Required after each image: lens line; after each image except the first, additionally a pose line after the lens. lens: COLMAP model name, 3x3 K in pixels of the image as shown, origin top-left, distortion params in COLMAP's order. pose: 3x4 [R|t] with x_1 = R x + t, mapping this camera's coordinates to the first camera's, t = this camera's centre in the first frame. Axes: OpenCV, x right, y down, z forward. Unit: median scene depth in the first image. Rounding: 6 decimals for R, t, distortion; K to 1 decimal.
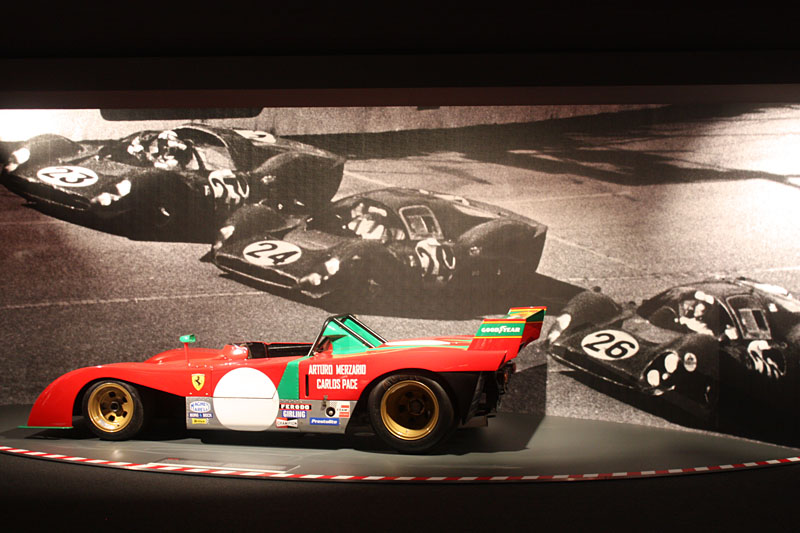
lens RADIAL K [[1244.0, 0, 400.0], [0, 1244.0, 266.5], [0, 0, 1]] dist [-0.026877, 0.008614]
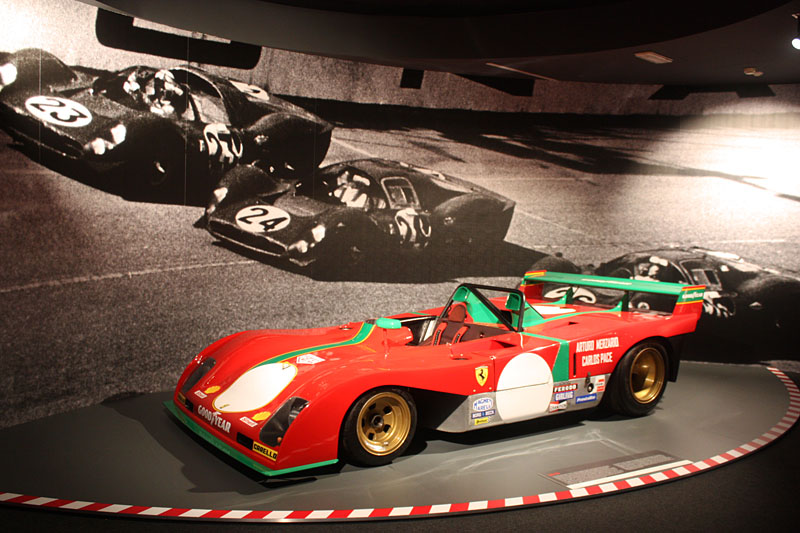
lens RADIAL K [[760.9, 0, 400.0], [0, 760.9, 266.5], [0, 0, 1]] dist [-0.142948, 0.159690]
pose [[0.679416, -0.028047, 0.733217, -0.460447], [-0.014526, 0.998559, 0.051656, -0.006120], [-0.733610, -0.045747, 0.678029, 0.551974]]
